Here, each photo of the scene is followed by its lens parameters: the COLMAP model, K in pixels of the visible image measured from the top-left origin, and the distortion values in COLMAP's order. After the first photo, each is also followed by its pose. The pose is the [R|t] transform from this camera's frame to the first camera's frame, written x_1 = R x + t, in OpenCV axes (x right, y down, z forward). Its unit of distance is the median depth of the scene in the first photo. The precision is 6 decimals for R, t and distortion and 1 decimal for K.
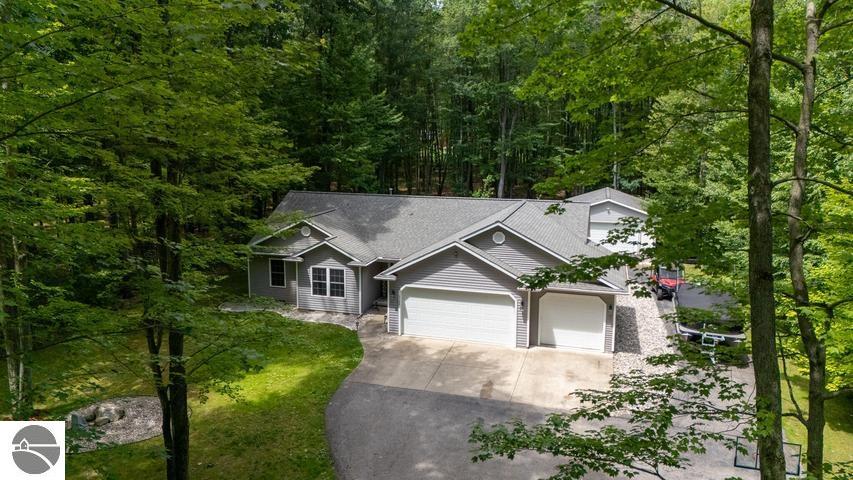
lens RADIAL K [[617.7, 0, 426.5], [0, 617.7, 240.0], [0, 0, 1]] dist [0.030660, -0.004451]
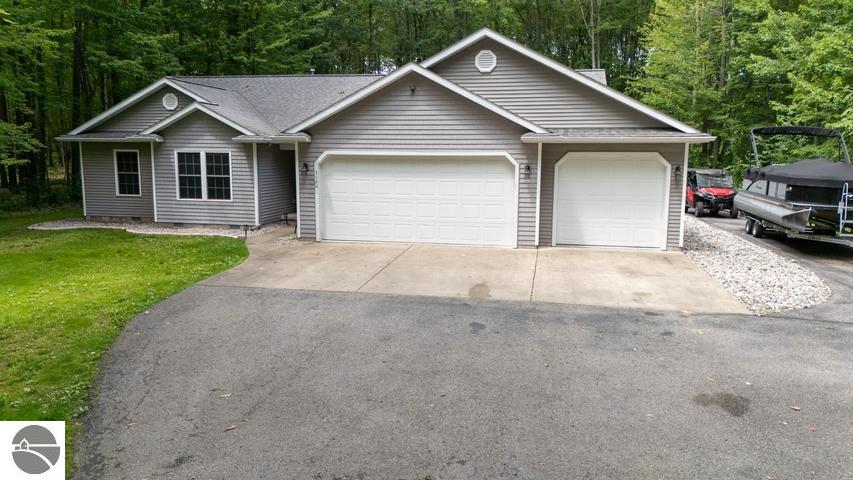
lens RADIAL K [[617.7, 0, 426.5], [0, 617.7, 240.0], [0, 0, 1]] dist [0.030660, -0.004451]
pose [[0.996016, -0.012305, 0.088317, 0.007291], [0.016234, 0.998904, -0.043908, 0.165531], [-0.087680, 0.045167, 0.995124, 0.370332]]
